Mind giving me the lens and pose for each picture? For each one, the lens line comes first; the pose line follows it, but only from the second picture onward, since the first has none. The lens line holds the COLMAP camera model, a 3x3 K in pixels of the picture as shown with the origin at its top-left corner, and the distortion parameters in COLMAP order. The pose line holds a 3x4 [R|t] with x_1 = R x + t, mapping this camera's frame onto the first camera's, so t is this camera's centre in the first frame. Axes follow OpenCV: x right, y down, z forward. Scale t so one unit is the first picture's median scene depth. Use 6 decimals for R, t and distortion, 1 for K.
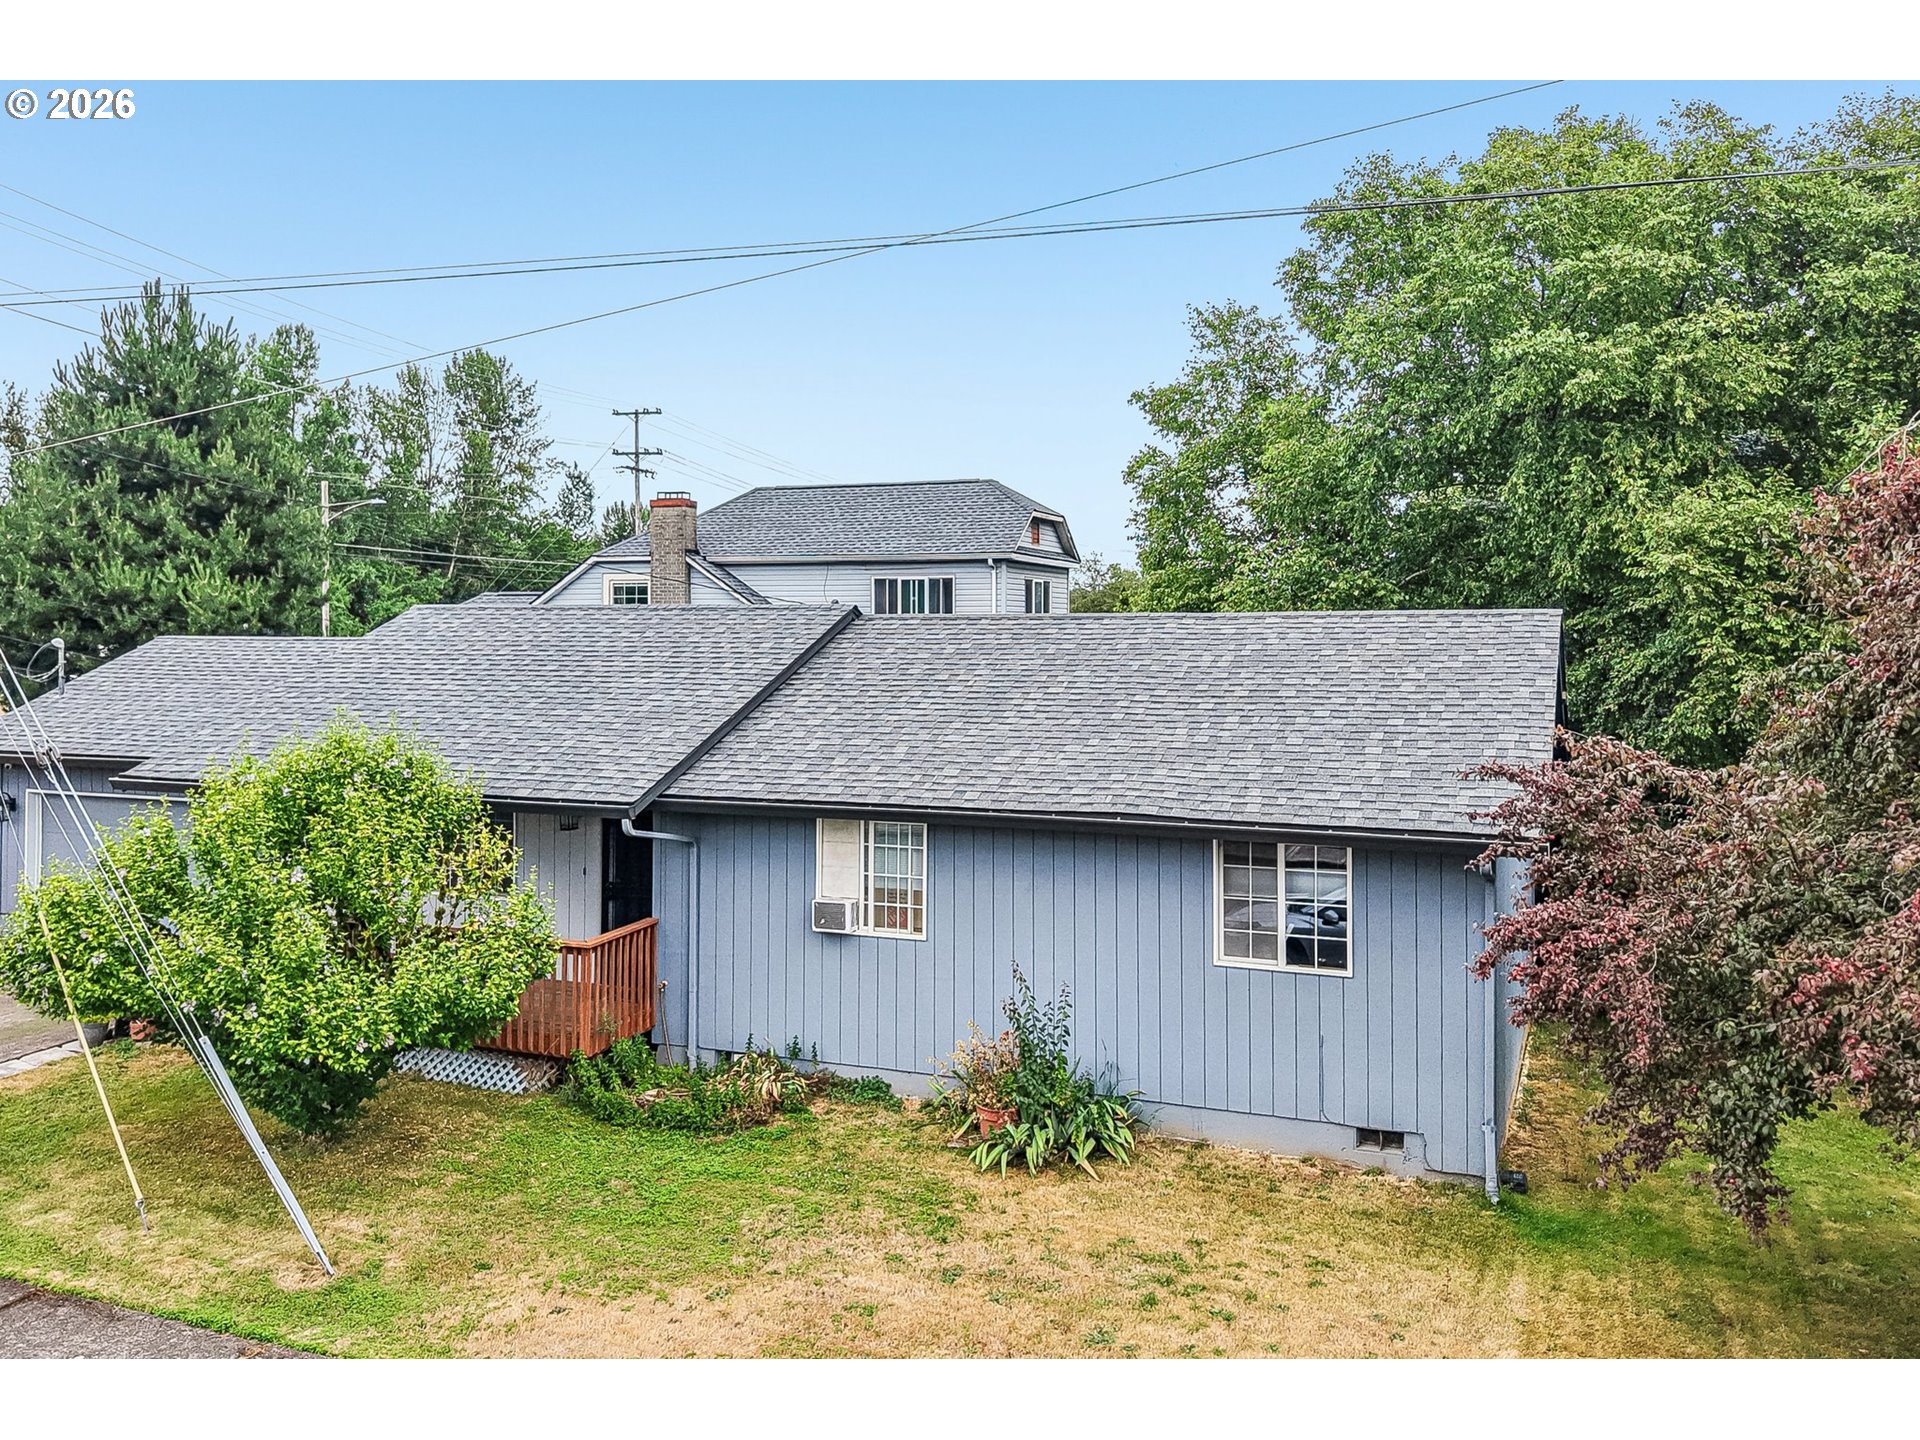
lens RADIAL K [[1506.5, 0, 943.6], [0, 1506.5, 698.7], [0, 0, 1]] dist [0.033218, -0.061692]
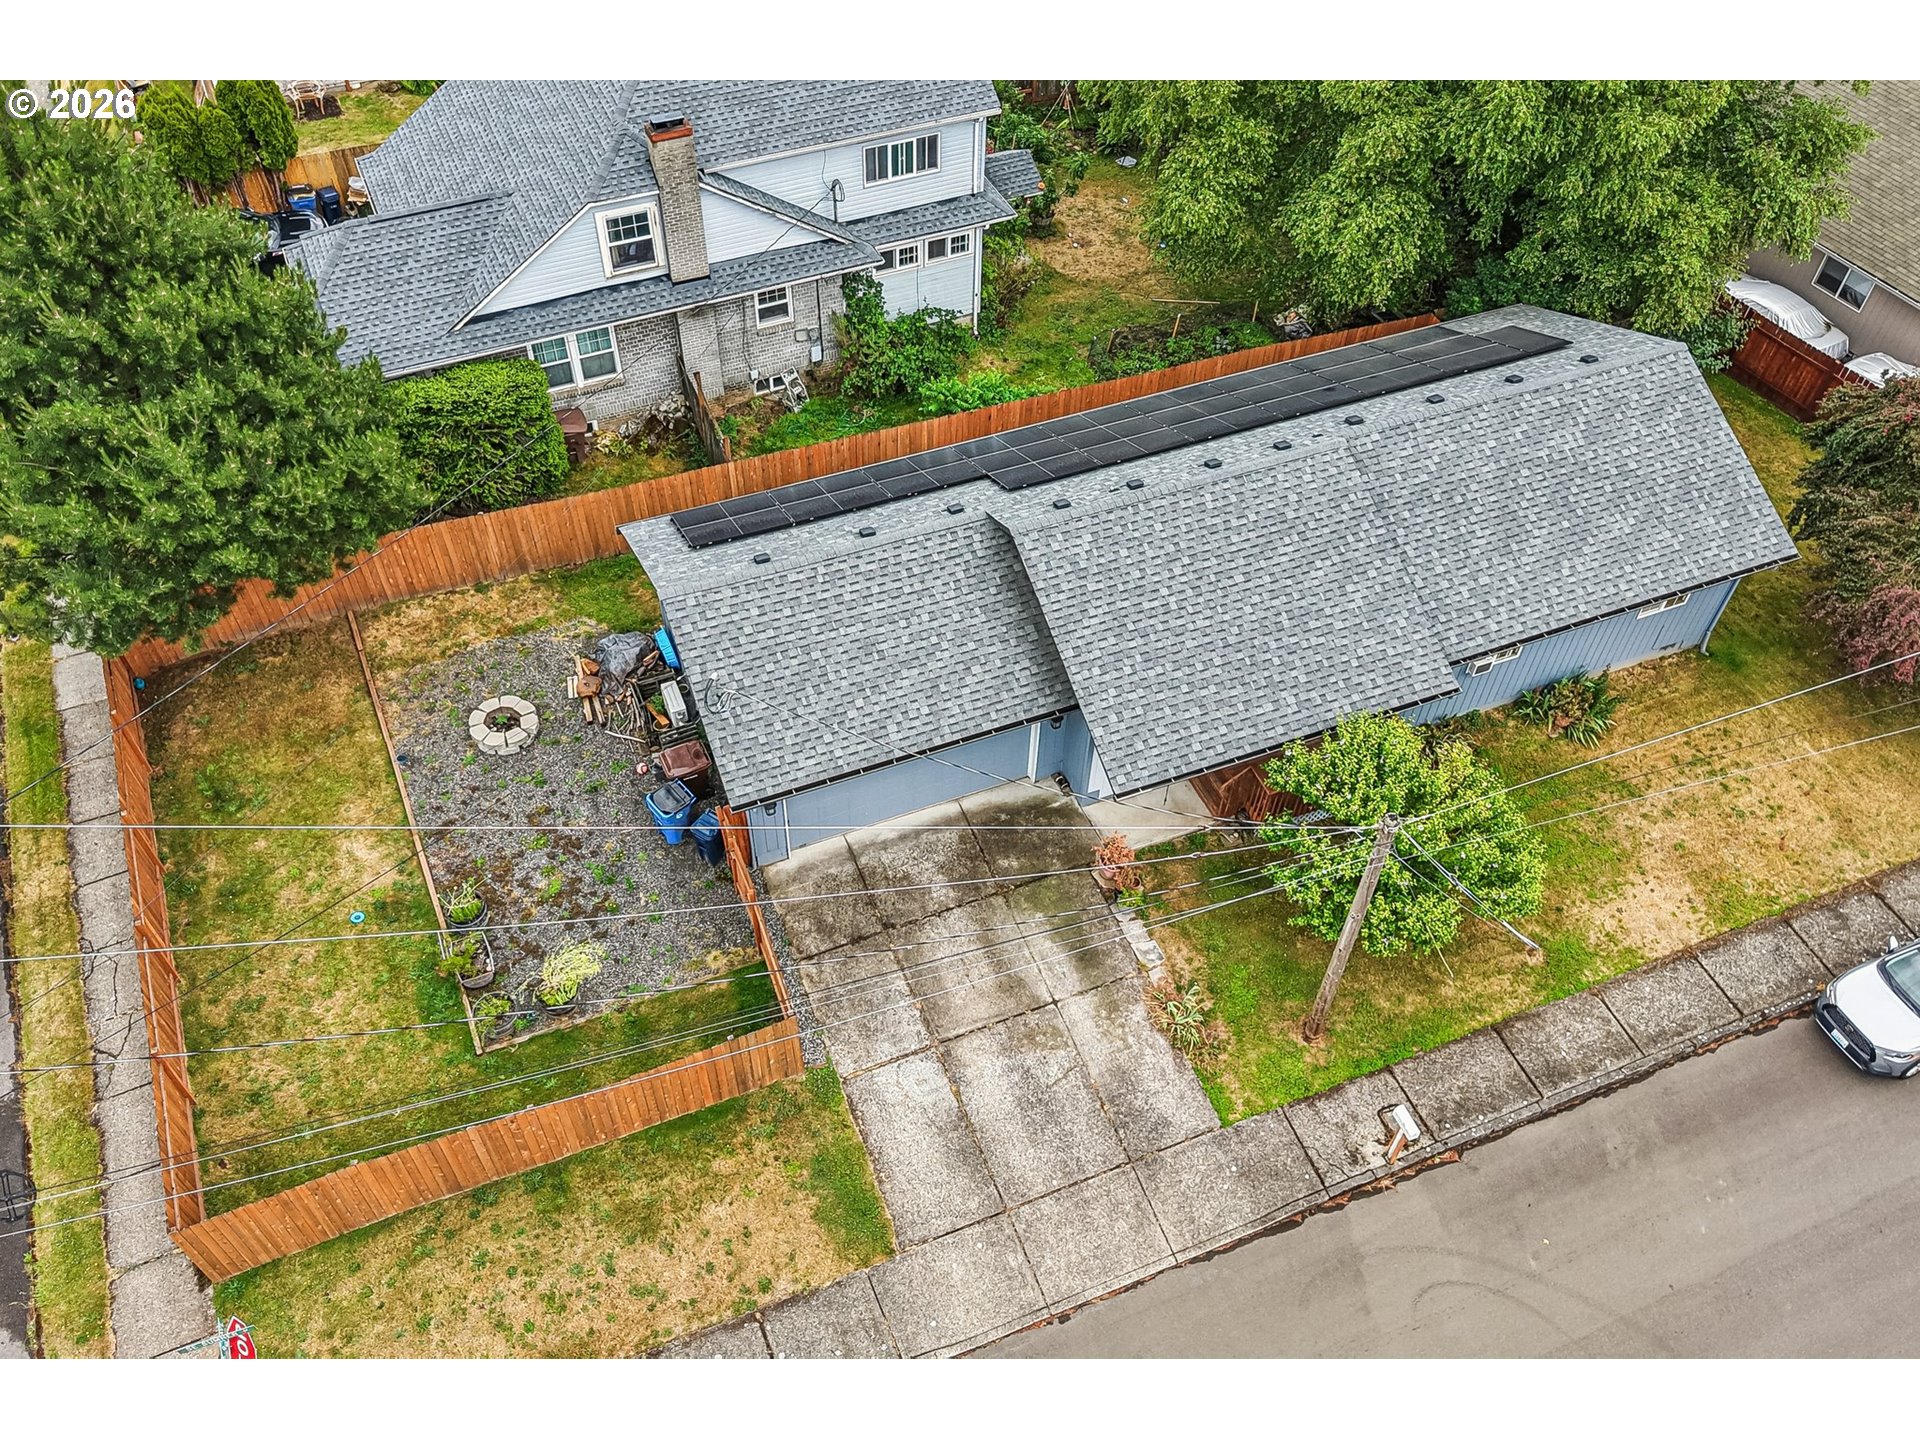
lens RADIAL K [[1506.5, 0, 898.7], [0, 1506.5, 728.0], [0, 0, 1]] dist [0.033218, -0.061692]
pose [[0.723450, -0.529406, 0.443112, -1.748179], [0.028567, 0.664247, 0.746967, -1.471863], [-0.689785, -0.527735, 0.495673, 0.575982]]
